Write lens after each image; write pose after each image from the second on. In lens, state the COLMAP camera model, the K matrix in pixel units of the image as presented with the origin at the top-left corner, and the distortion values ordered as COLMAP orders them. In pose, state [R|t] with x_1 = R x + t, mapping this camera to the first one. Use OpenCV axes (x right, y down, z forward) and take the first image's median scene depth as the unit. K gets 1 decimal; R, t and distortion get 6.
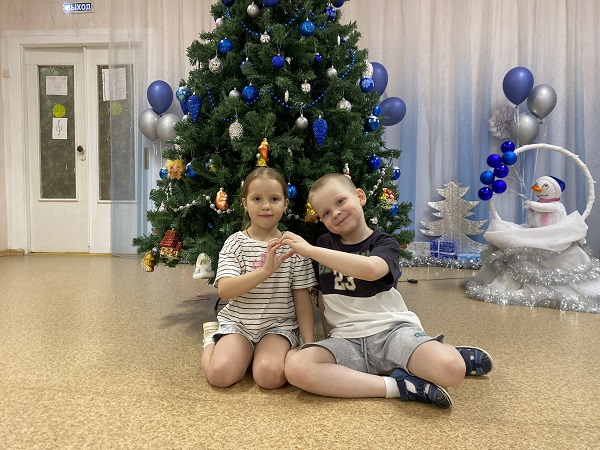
lens RADIAL K [[460.2, 0, 296.5], [0, 460.2, 217.3], [0, 0, 1]] dist [0.054982, -0.061868]
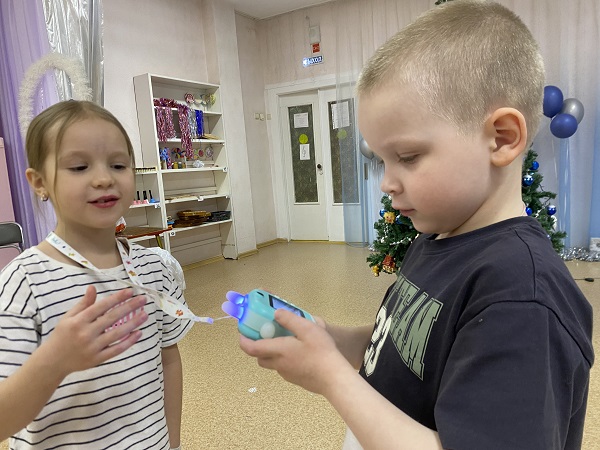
lens RADIAL K [[460.2, 0, 297.7], [0, 460.2, 230.4], [0, 0, 1]] dist [0.054982, -0.061868]
pose [[0.899325, -0.008083, -0.437207, 0.078069], [0.062127, 0.992049, 0.109452, -0.128555], [0.432845, -0.125595, 0.892676, -0.298176]]
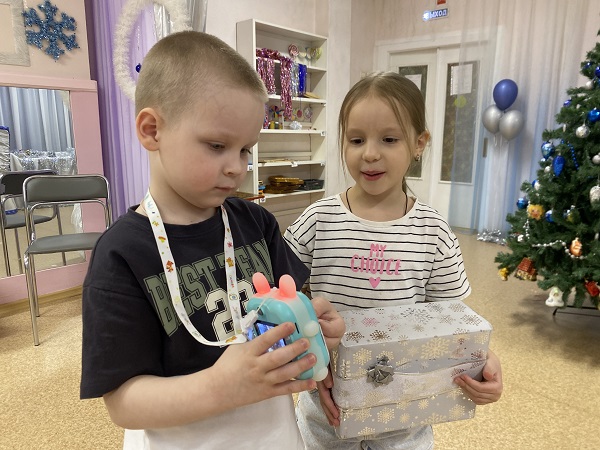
lens RADIAL K [[460.2, 0, 304.7], [0, 460.2, 228.3], [0, 0, 1]] dist [0.054982, -0.061868]
pose [[0.817022, 0.114423, -0.565140, -0.024814], [-0.017240, 0.984522, 0.174411, -0.136080], [0.576349, -0.132755, 0.806348, -0.209185]]
